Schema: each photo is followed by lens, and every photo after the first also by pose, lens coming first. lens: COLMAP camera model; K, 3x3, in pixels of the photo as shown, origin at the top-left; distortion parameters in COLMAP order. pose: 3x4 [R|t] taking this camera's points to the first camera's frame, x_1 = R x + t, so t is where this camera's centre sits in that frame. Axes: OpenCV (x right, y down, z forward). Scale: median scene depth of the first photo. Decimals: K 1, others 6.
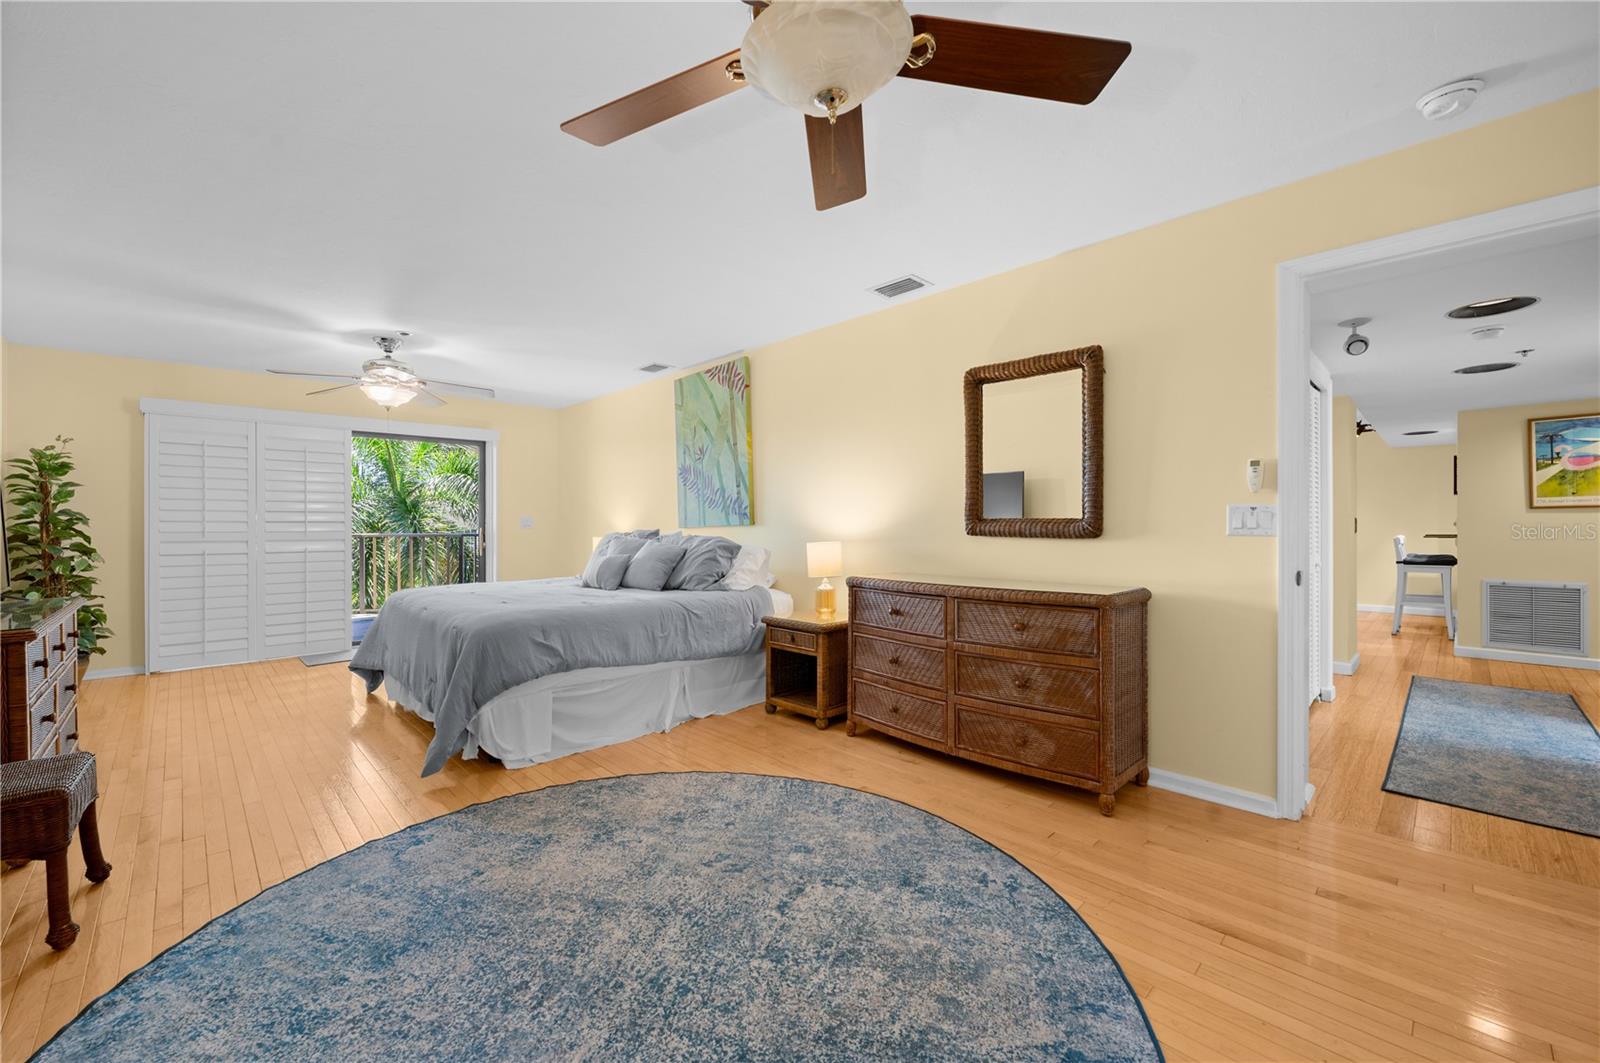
lens RADIAL K [[639.9, 0, 794.9], [0, 639.9, 528.4], [0, 0, 1]] dist [-0.001806, -0.000094]
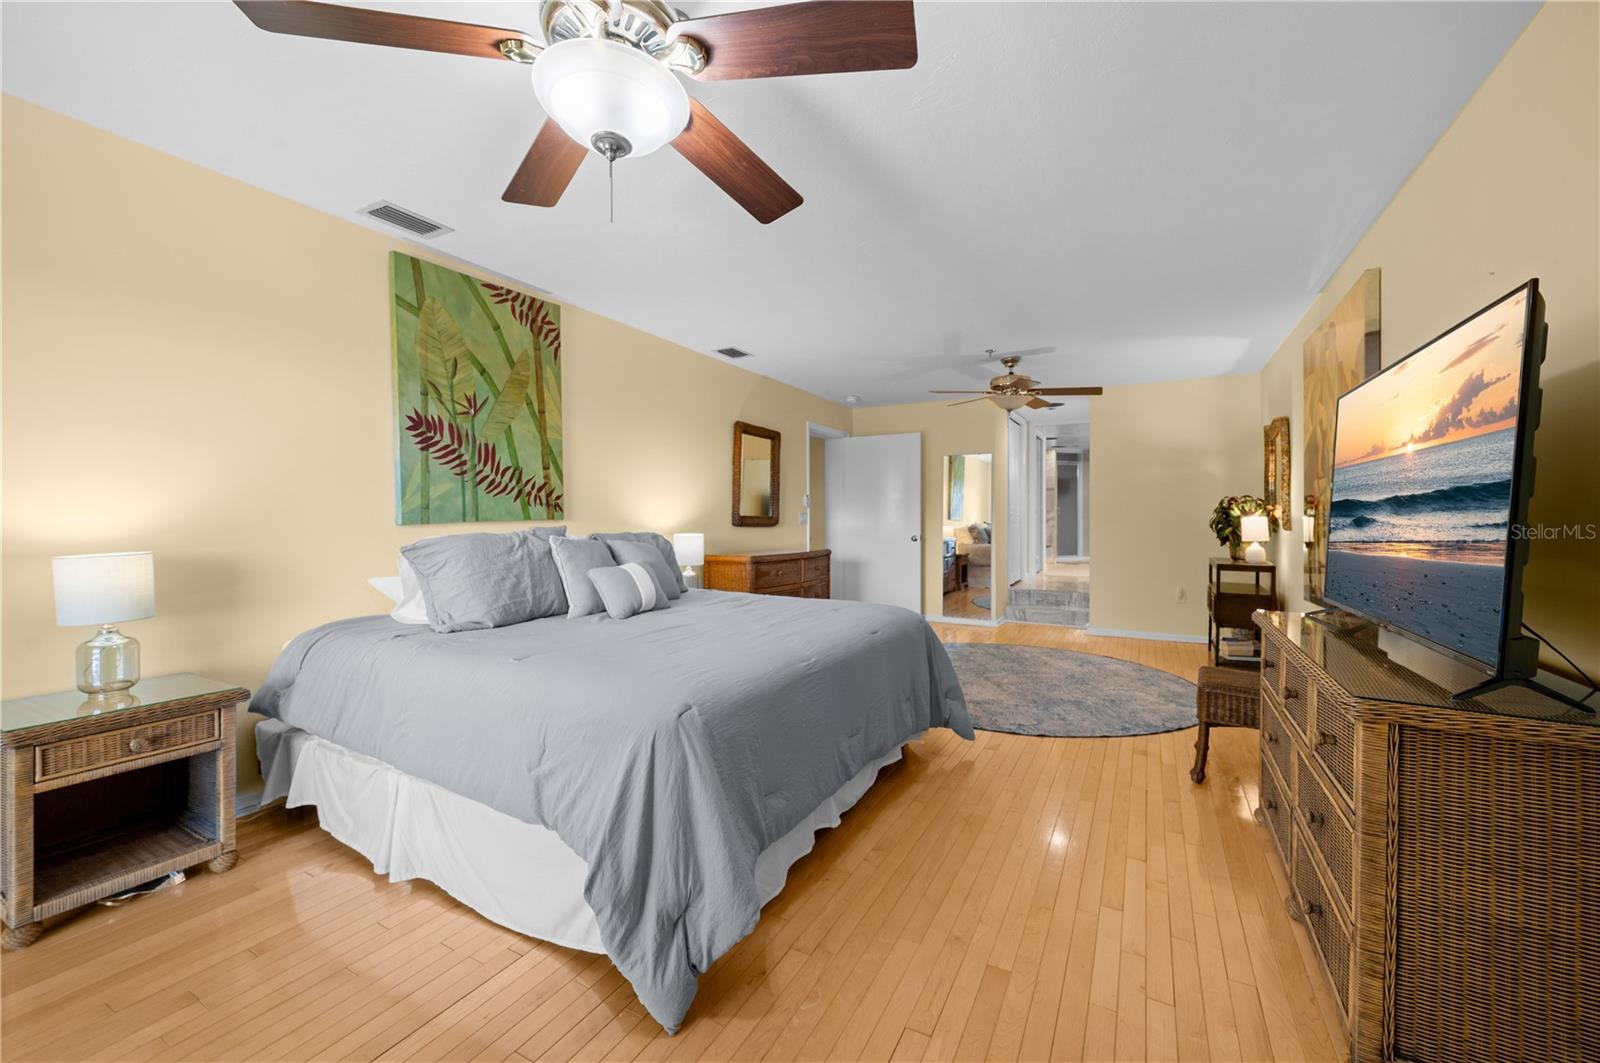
lens RADIAL K [[639.9, 0, 794.9], [0, 639.9, 534.3], [0, 0, 1]] dist [-0.001806, -0.000094]
pose [[-0.286158, -0.021386, 0.957944, -0.899278], [0.001270, 0.999742, 0.022699, -0.004026], [-0.958182, 0.007712, -0.286057, 0.924156]]
